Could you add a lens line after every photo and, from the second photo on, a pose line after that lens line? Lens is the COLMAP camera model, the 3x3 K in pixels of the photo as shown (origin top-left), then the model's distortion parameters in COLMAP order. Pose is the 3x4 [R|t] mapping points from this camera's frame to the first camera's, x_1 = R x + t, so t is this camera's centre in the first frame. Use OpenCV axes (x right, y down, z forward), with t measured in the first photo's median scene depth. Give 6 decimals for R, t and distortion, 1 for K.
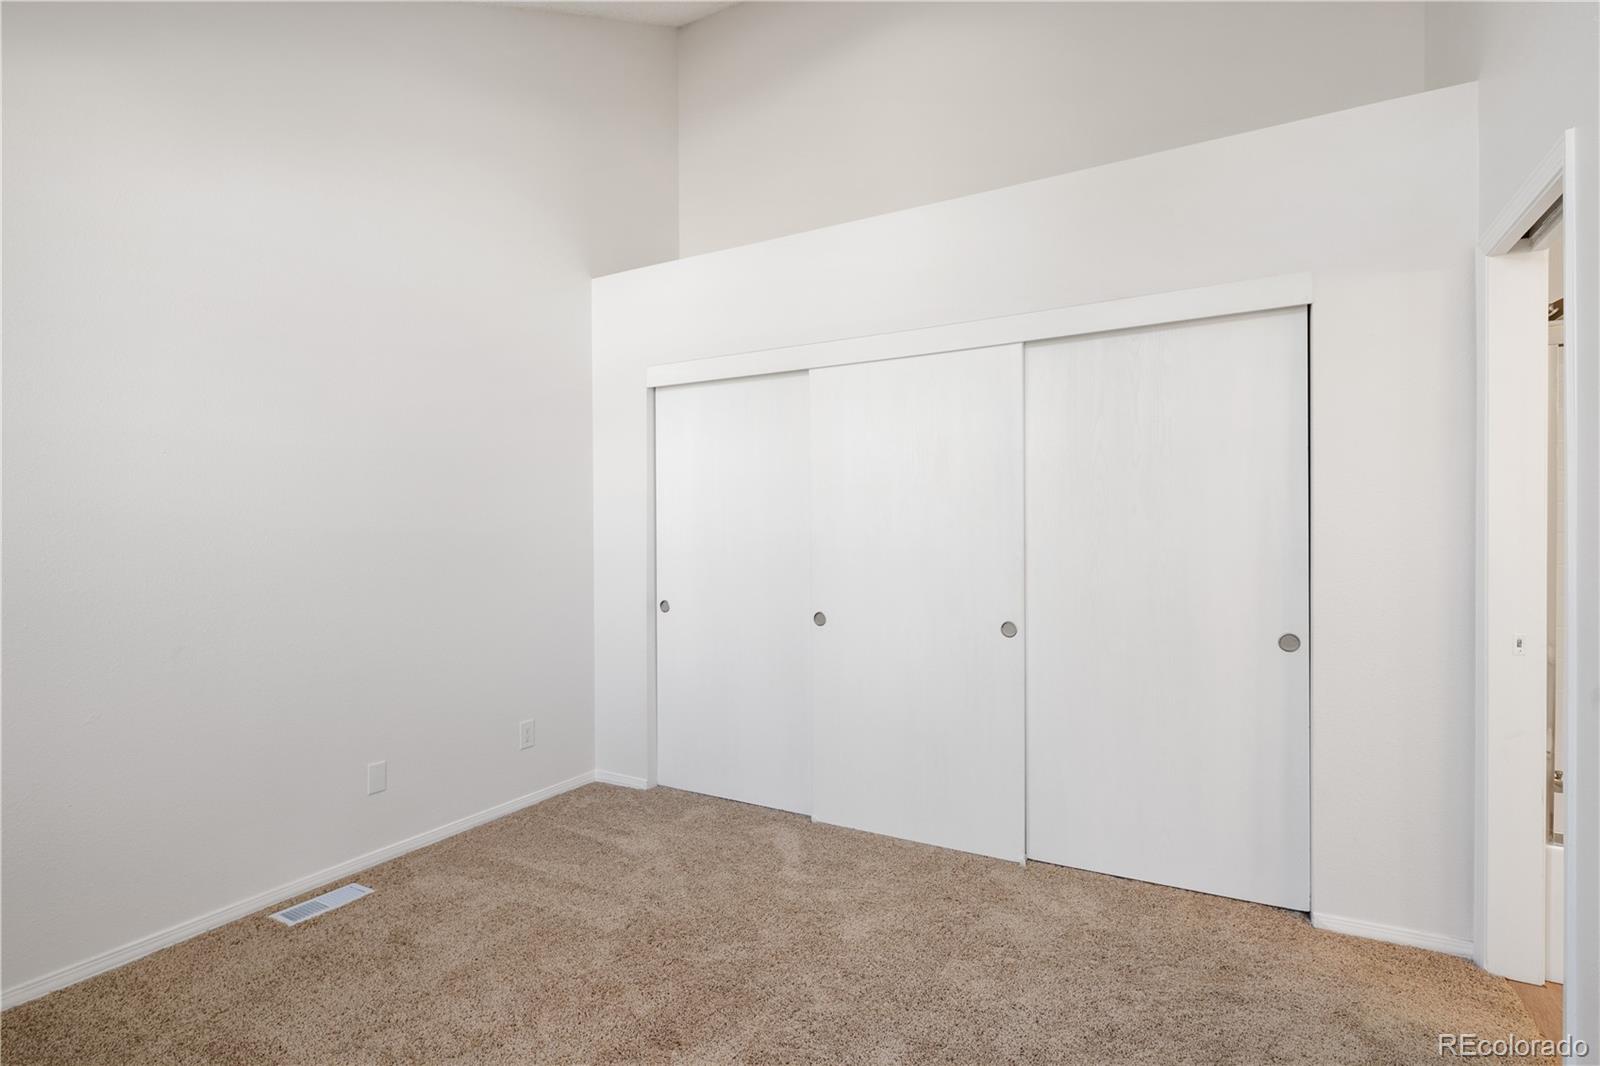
lens RADIAL K [[777.8, 0, 793.6], [0, 777.8, 527.8], [0, 0, 1]] dist [0.005417, -0.004578]
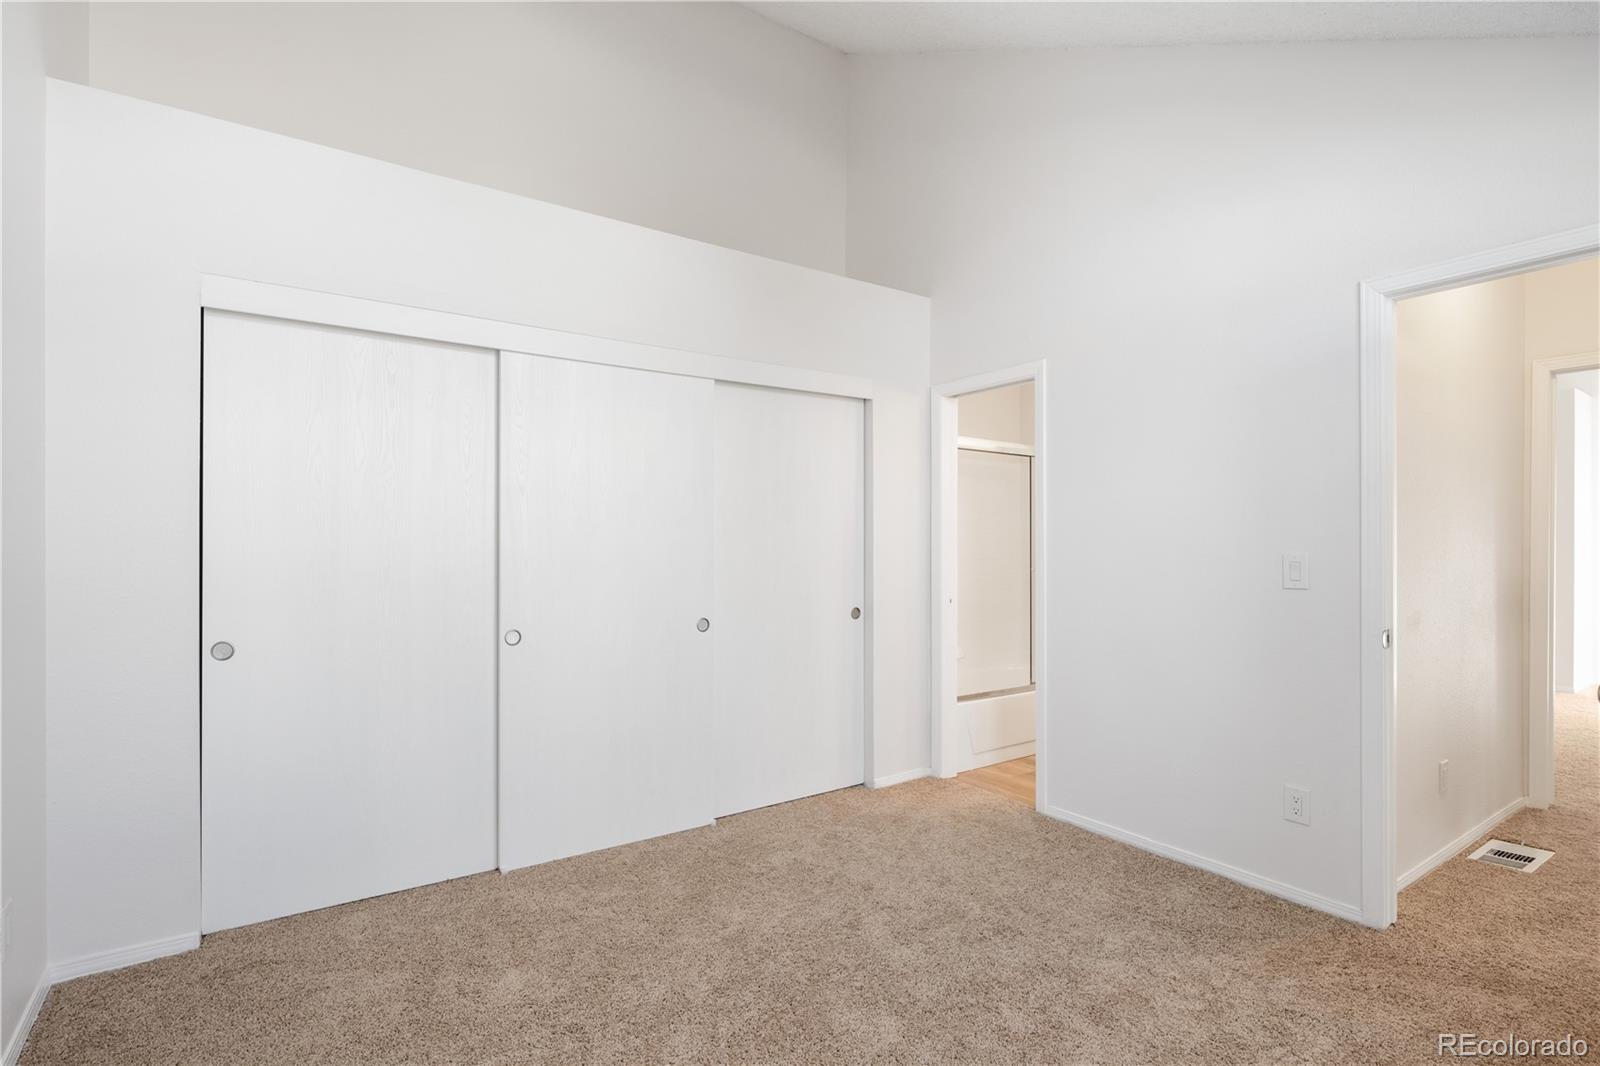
lens RADIAL K [[777.8, 0, 790.1], [0, 777.8, 544.9], [0, 0, 1]] dist [0.005417, -0.004578]
pose [[0.442153, 0.002944, 0.896935, -0.795910], [-0.005069, 0.999987, -0.000784, 0.014536], [-0.896925, -0.004200, 0.442162, 0.431458]]
